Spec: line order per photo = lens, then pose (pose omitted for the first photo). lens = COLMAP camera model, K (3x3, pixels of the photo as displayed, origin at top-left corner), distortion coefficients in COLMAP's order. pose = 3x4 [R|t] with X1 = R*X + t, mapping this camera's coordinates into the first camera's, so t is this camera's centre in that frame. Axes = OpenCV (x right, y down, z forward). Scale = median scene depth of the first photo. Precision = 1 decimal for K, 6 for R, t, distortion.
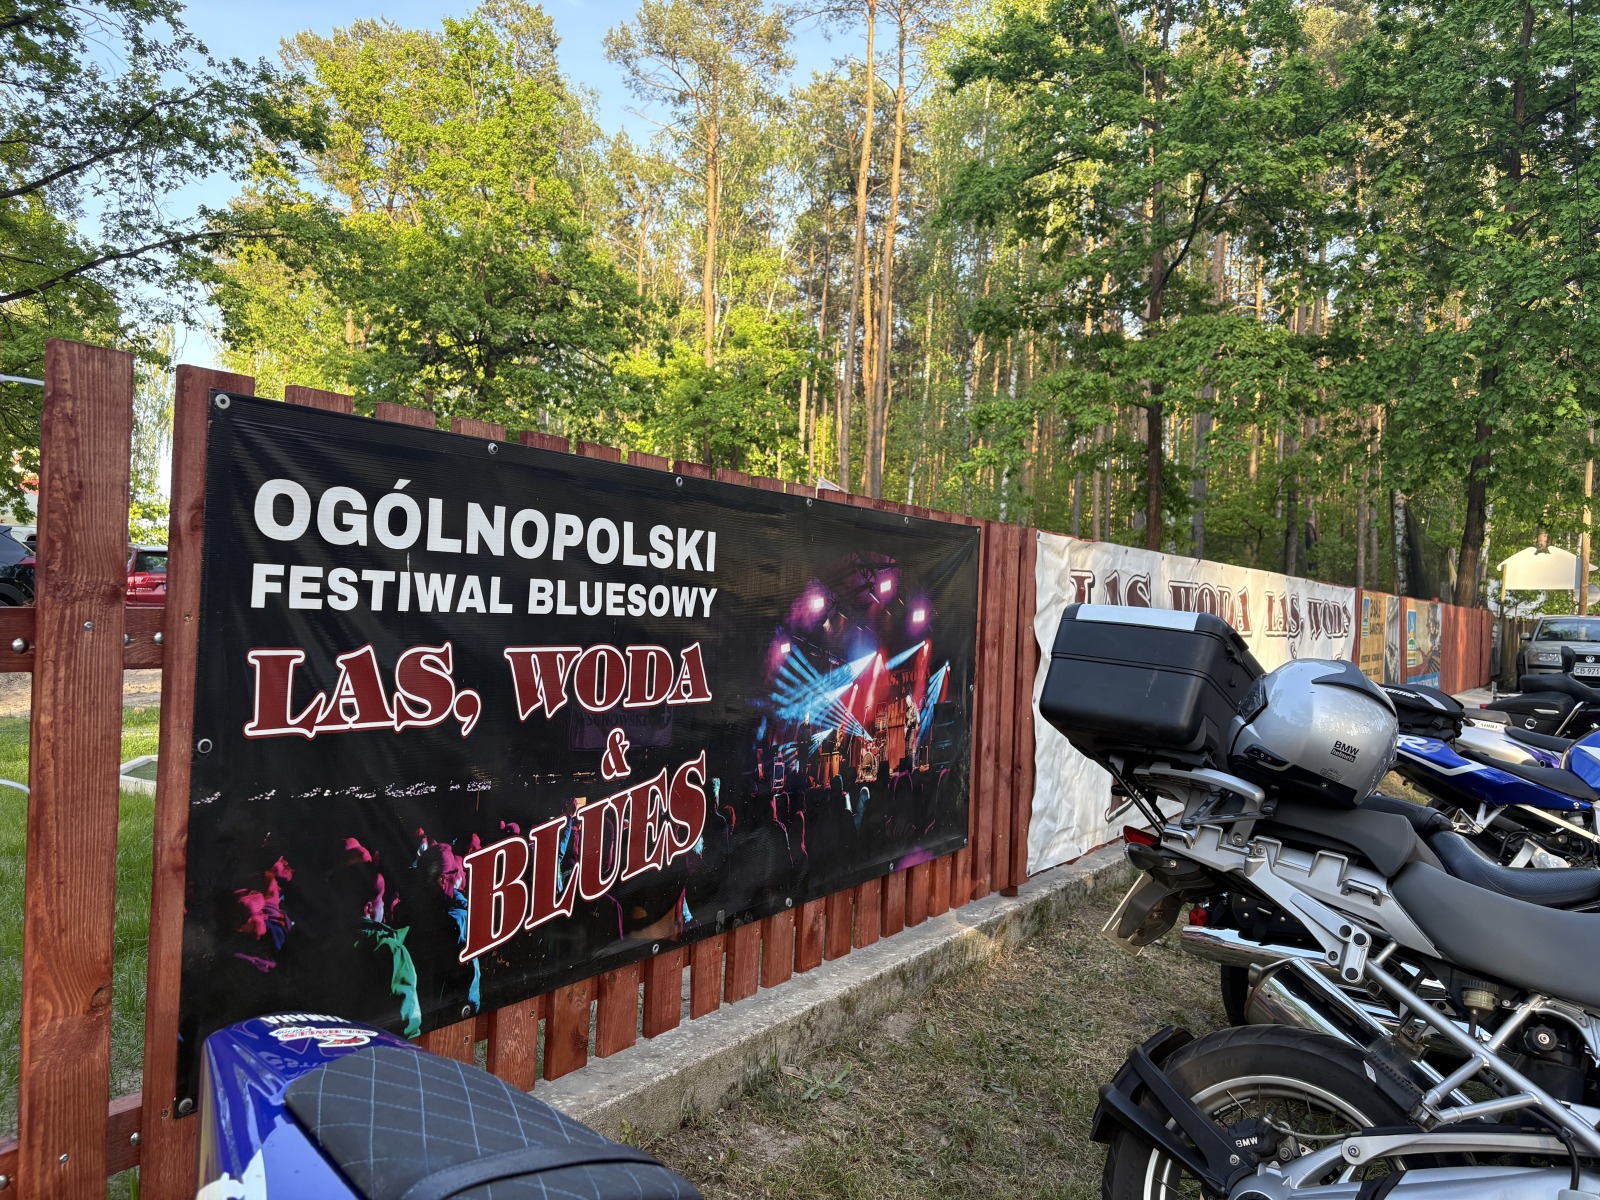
lens RADIAL K [[1194.1, 0, 800.0], [0, 1194.1, 600.0], [0, 0, 1]] dist [0.073888, -0.080828]
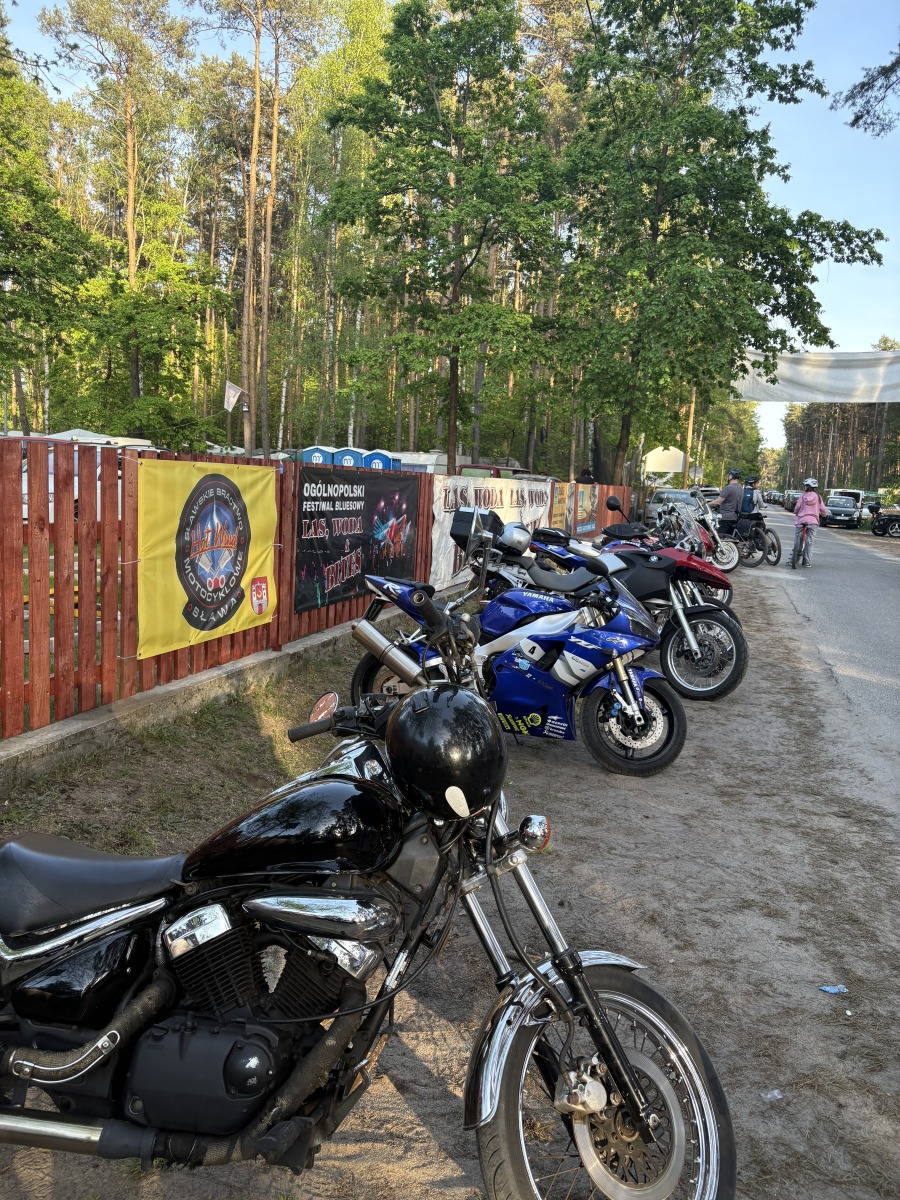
lens RADIAL K [[895.6, 0, 450.0], [0, 895.6, 600.0], [0, 0, 1]] dist [0.073888, -0.080828]
pose [[0.956703, -0.022925, 0.290162, -0.131363], [-0.020523, 0.989099, 0.145812, -0.024602], [-0.290342, -0.145453, 0.945804, -0.359896]]
